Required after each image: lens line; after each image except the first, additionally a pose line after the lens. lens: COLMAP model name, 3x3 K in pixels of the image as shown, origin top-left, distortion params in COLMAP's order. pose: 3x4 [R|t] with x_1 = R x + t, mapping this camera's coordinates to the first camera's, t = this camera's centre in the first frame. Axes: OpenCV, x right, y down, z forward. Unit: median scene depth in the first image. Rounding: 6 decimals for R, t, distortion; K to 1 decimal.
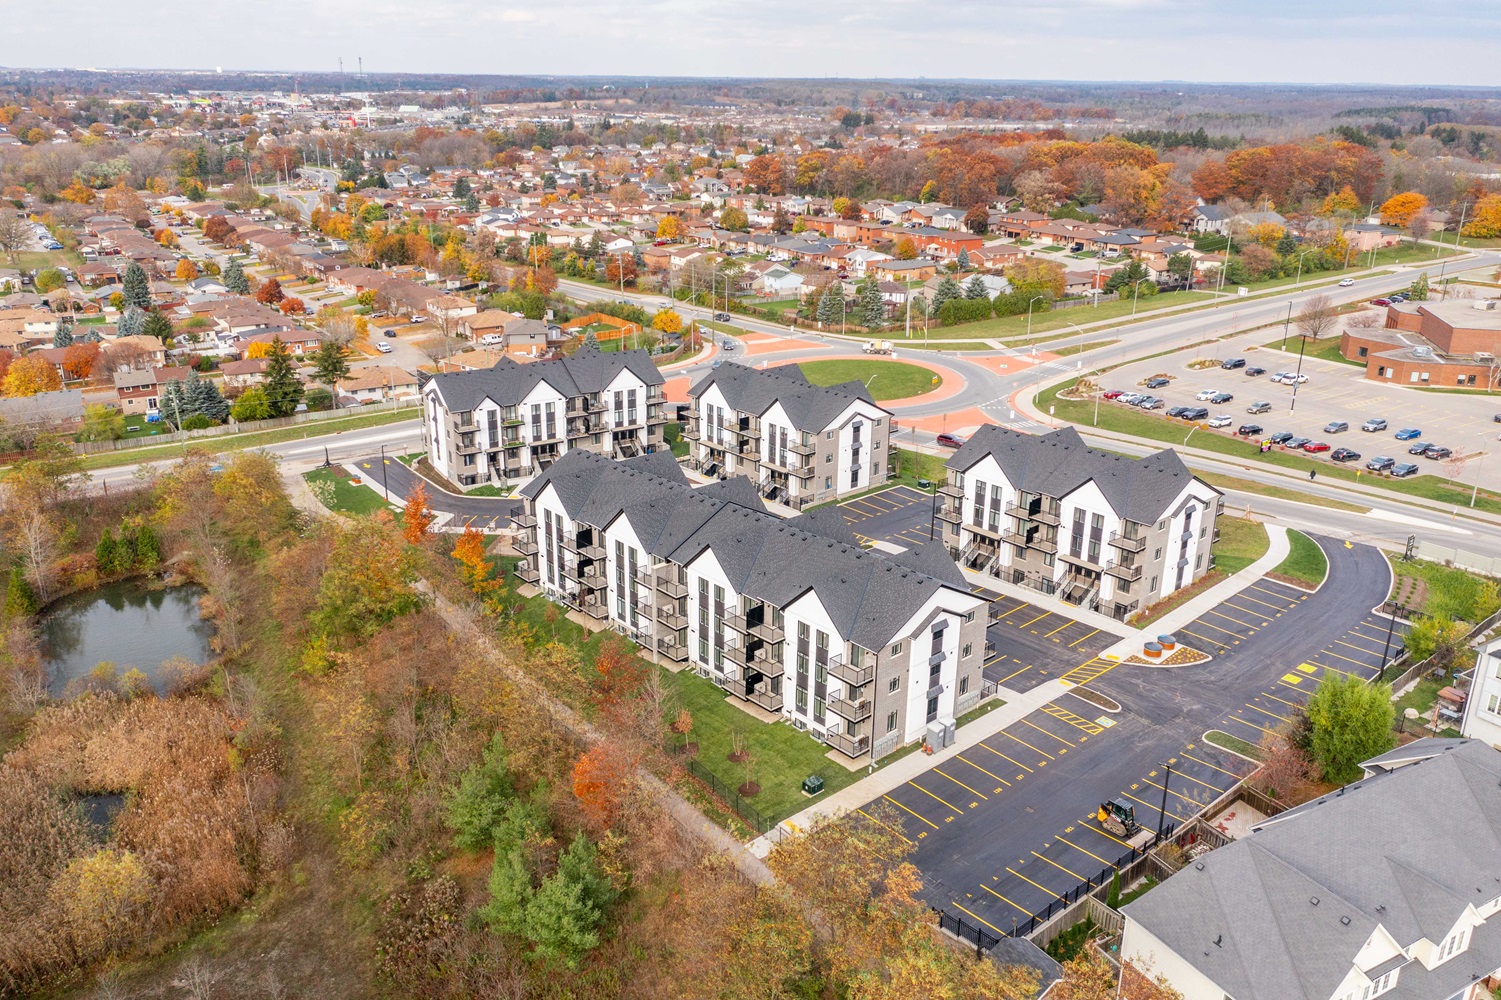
lens RADIAL K [[1144.3, 0, 746.0], [0, 1144.3, 495.4], [0, 0, 1]] dist [0.003485, 0.014955]
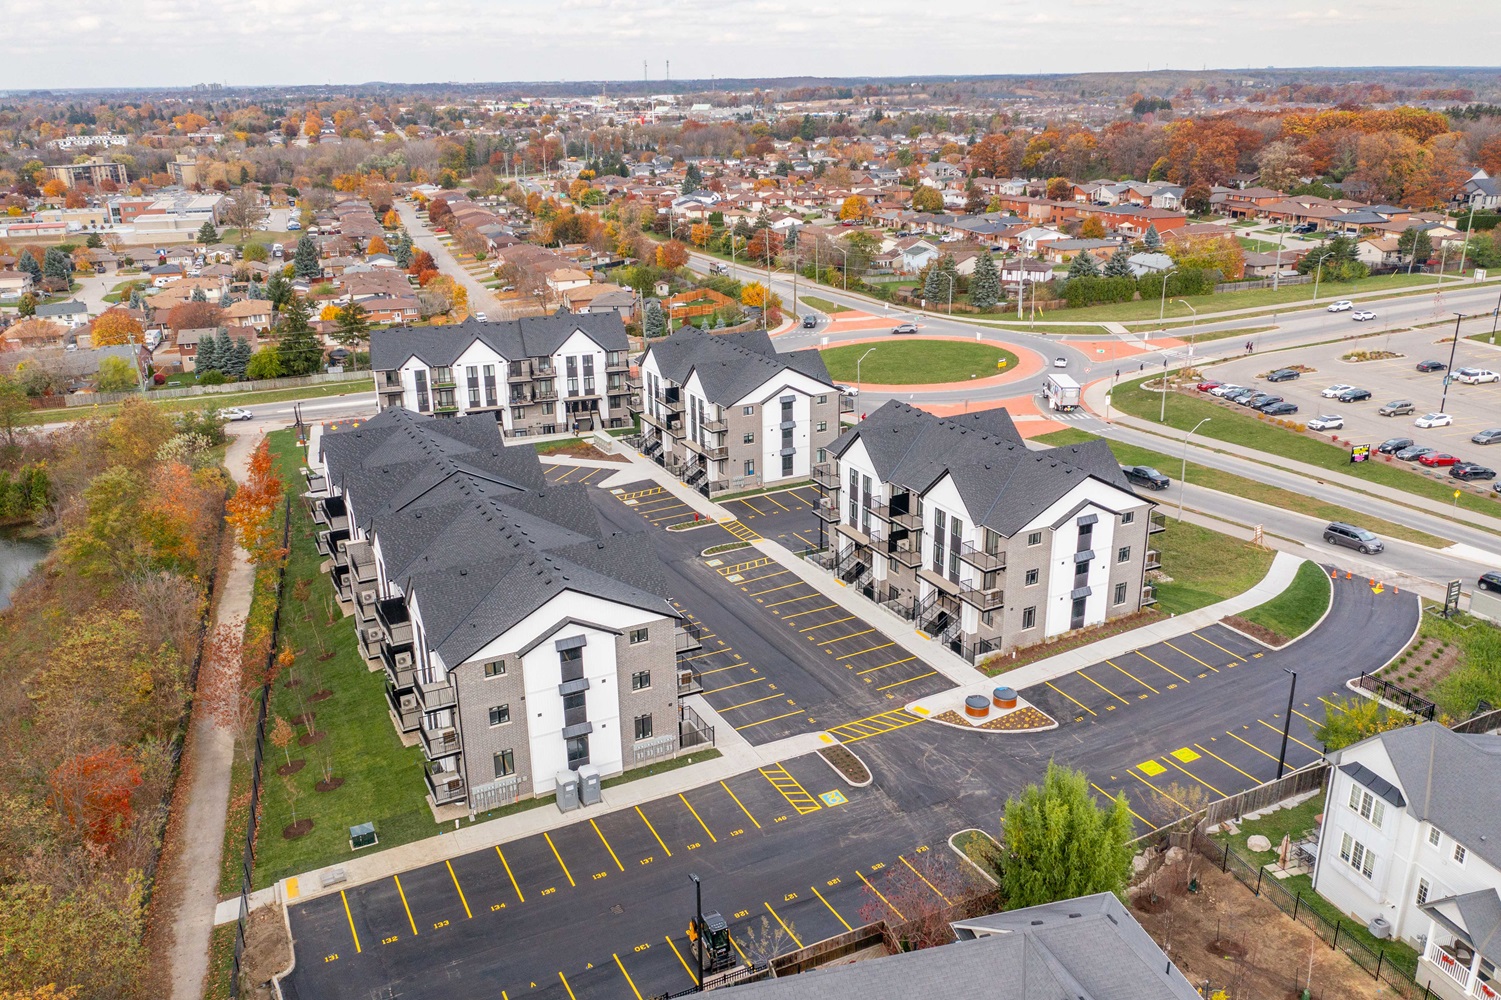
lens RADIAL K [[1144.3, 0, 754.7], [0, 1144.3, 506.1], [0, 0, 1]] dist [0.003485, 0.014955]
pose [[0.968393, 0.062688, -0.241423, 0.201925], [-0.060678, 0.998033, 0.015758, 0.002551], [0.241936, -0.000610, 0.970292, 0.134795]]
